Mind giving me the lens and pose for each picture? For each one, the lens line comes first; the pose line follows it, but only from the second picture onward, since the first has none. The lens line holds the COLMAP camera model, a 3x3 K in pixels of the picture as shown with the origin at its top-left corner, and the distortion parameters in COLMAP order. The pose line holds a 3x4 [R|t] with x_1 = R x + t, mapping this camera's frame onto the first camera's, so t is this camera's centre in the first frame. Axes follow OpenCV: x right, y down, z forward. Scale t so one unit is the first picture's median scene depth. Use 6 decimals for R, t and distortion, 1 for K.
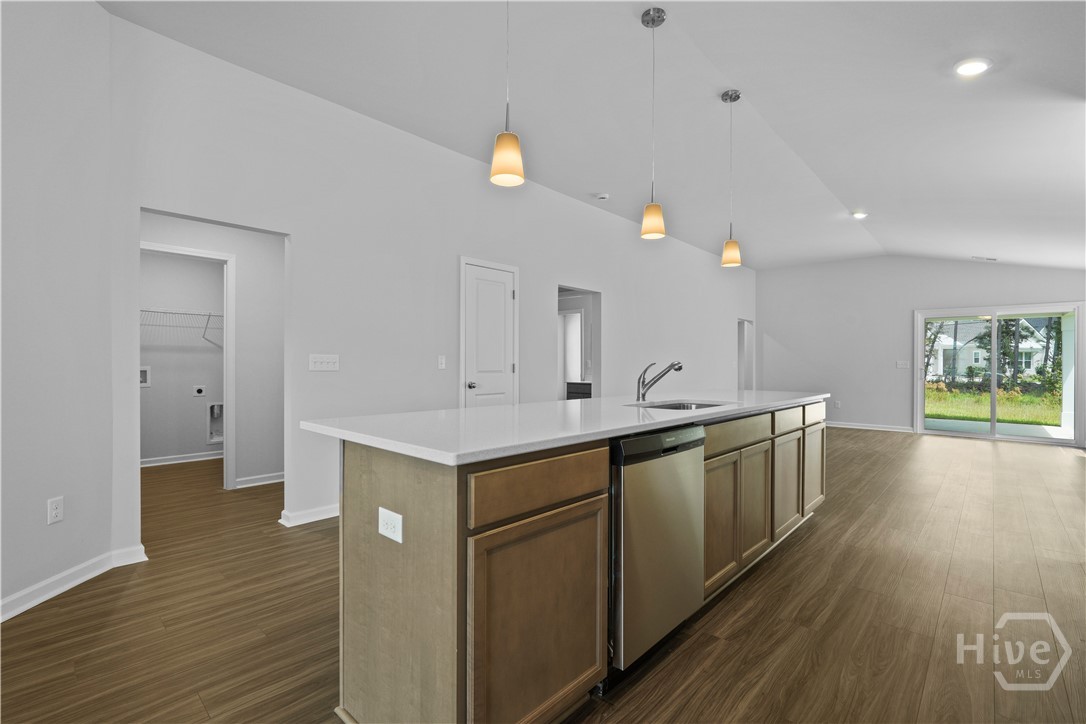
lens RADIAL K [[481.8, 0, 547.7], [0, 481.8, 363.4], [0, 0, 1]] dist [-0.008054, 0.003574]
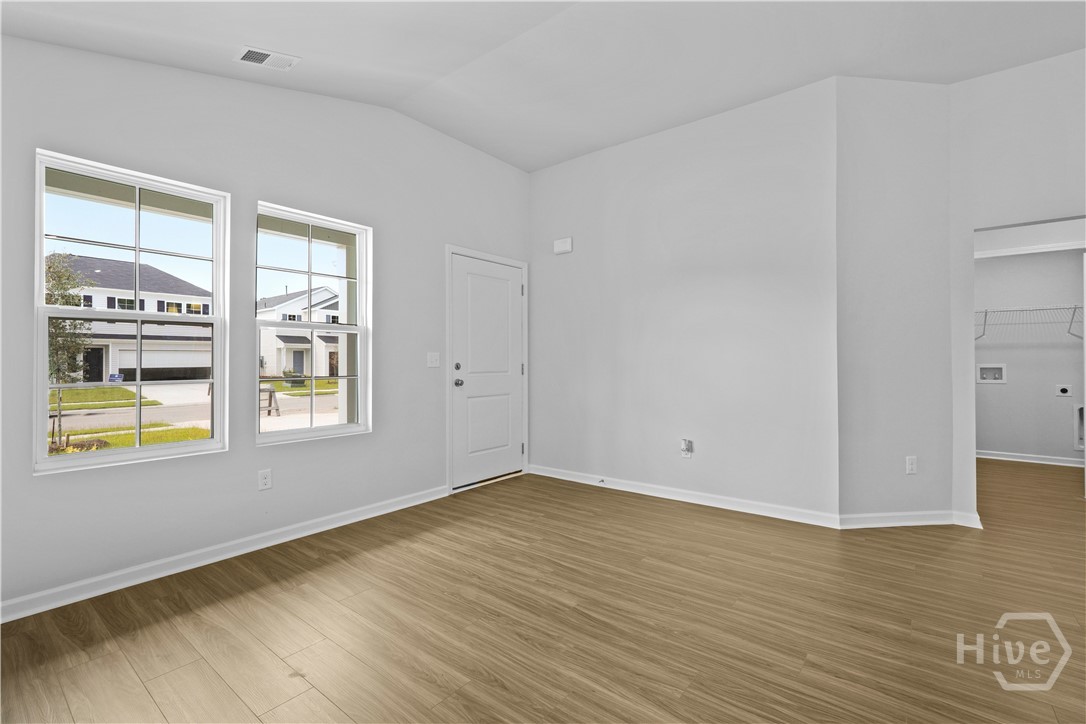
lens RADIAL K [[481.8, 0, 542.9], [0, 481.8, 358.6], [0, 0, 1]] dist [-0.008054, 0.003574]
pose [[0.077489, -0.011365, -0.996928, 0.209466], [0.005648, 0.999924, -0.010960, -0.000222], [0.996977, -0.004781, 0.077547, -0.131117]]
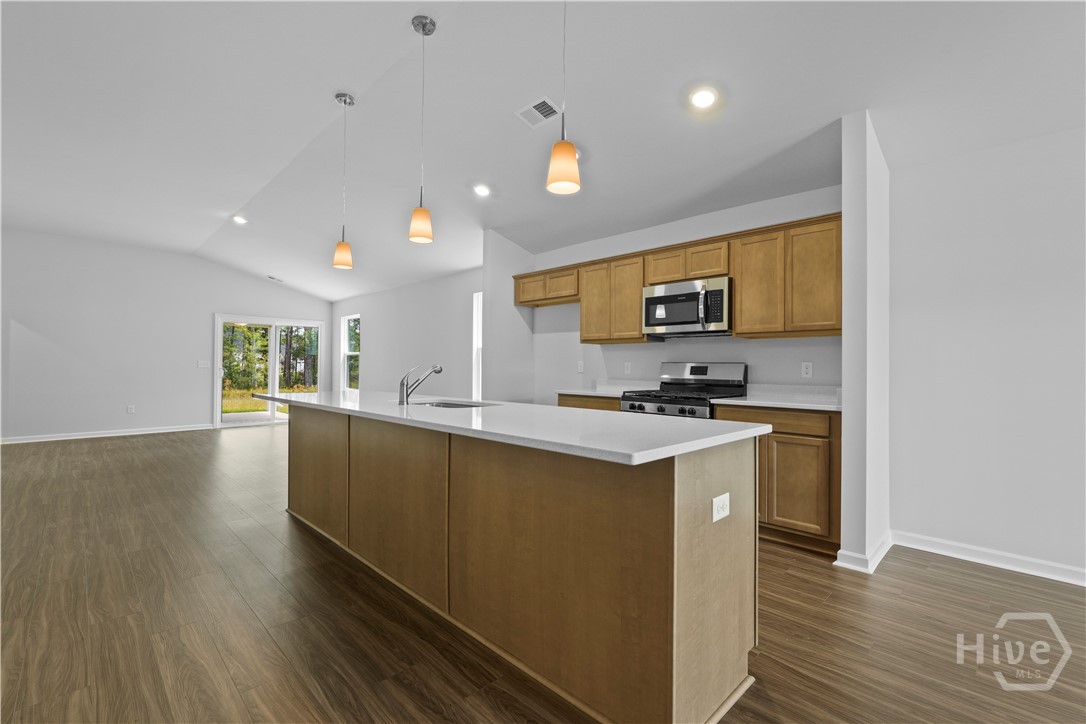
lens RADIAL K [[481.8, 0, 549.6], [0, 481.8, 363.9], [0, 0, 1]] dist [-0.008054, 0.003574]
pose [[0.050594, -0.002677, 0.998716, -0.489346], [-0.002413, 0.999993, 0.002803, -0.008877], [-0.998716, -0.002552, 0.050587, 0.310072]]
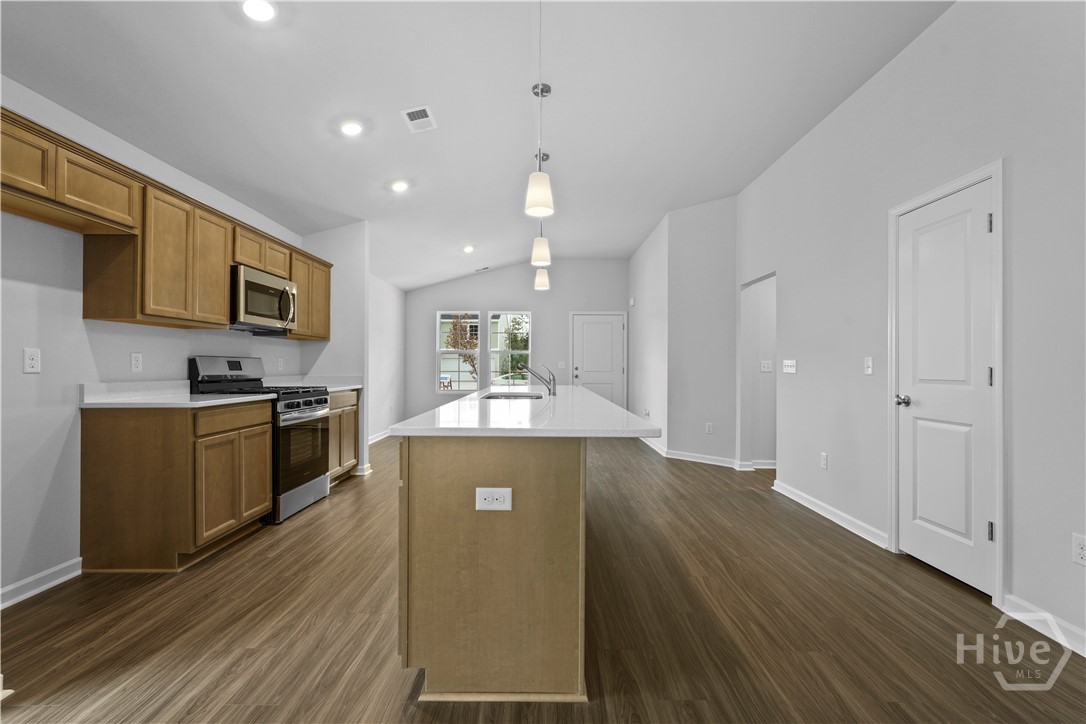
lens RADIAL K [[481.8, 0, 546.0], [0, 481.8, 361.3], [0, 0, 1]] dist [-0.008054, 0.003574]
pose [[-0.738729, -0.017771, -0.673768, 0.668064], [-0.010756, 0.999836, -0.014579, 0.005023], [0.673916, -0.003523, -0.738799, 1.111099]]
